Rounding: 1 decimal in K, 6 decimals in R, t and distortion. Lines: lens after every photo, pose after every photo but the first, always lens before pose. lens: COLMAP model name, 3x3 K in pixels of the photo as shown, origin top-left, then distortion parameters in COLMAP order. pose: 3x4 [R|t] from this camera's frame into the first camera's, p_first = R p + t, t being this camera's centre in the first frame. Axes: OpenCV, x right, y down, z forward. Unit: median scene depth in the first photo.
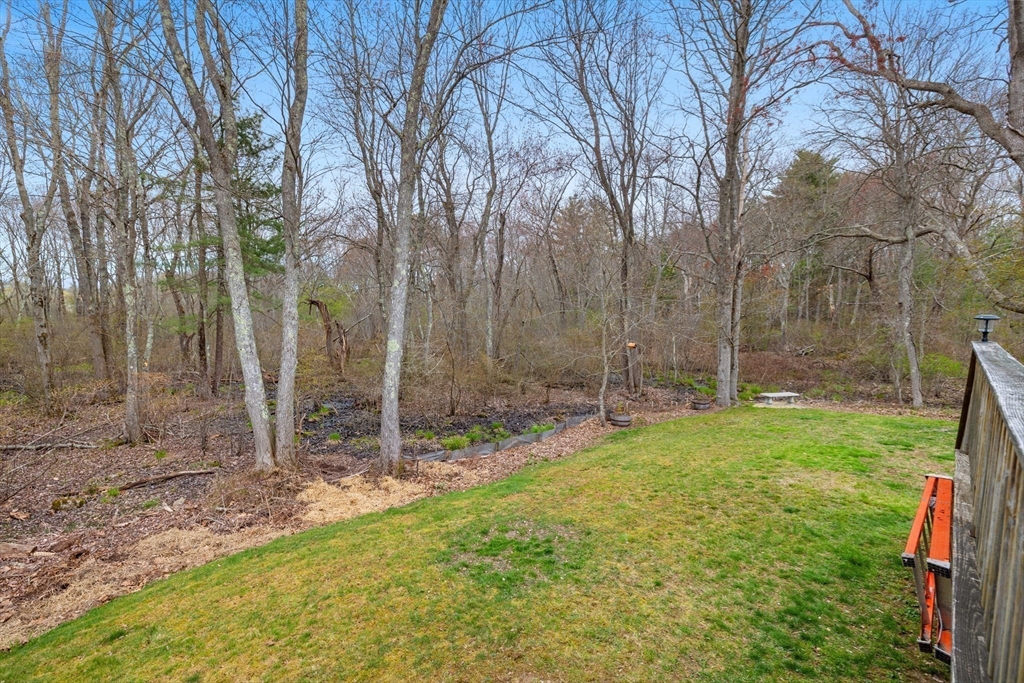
lens RADIAL K [[442.2, 0, 512.0], [0, 442.2, 341.5], [0, 0, 1]] dist [-0.001154, -0.000017]
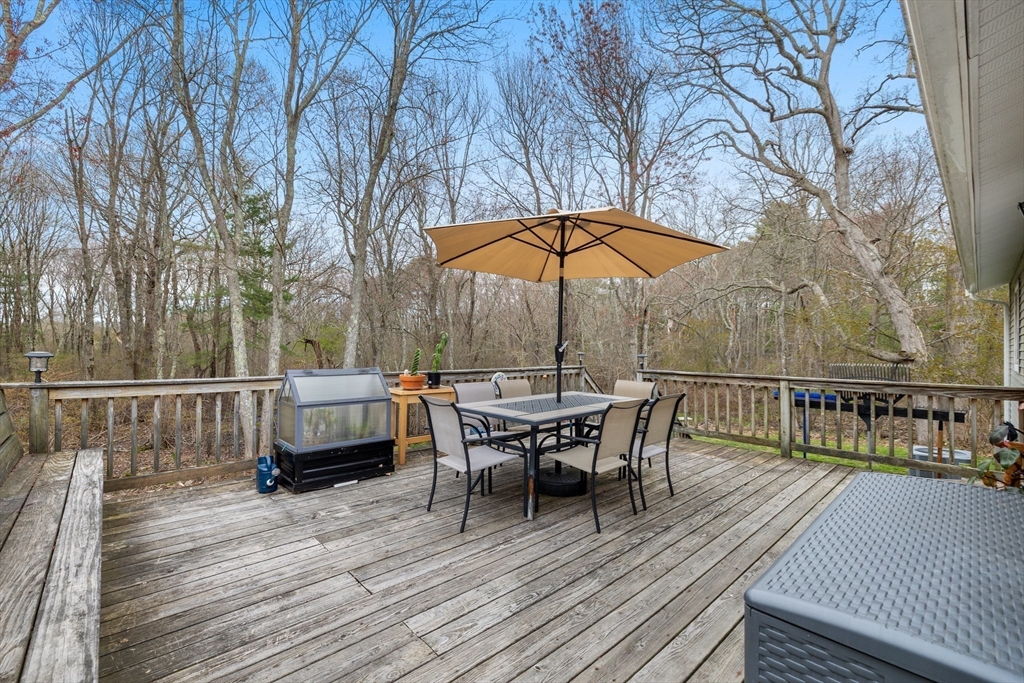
lens RADIAL K [[445.5, 0, 512.0], [0, 445.5, 341.5], [0, 0, 1]] dist [0.000503, 0.000100]
pose [[0.999655, 0.003125, -0.026094, 0.197917], [-0.005335, 0.996362, -0.085059, 0.016814], [0.025733, 0.085169, 0.996034, -0.268575]]
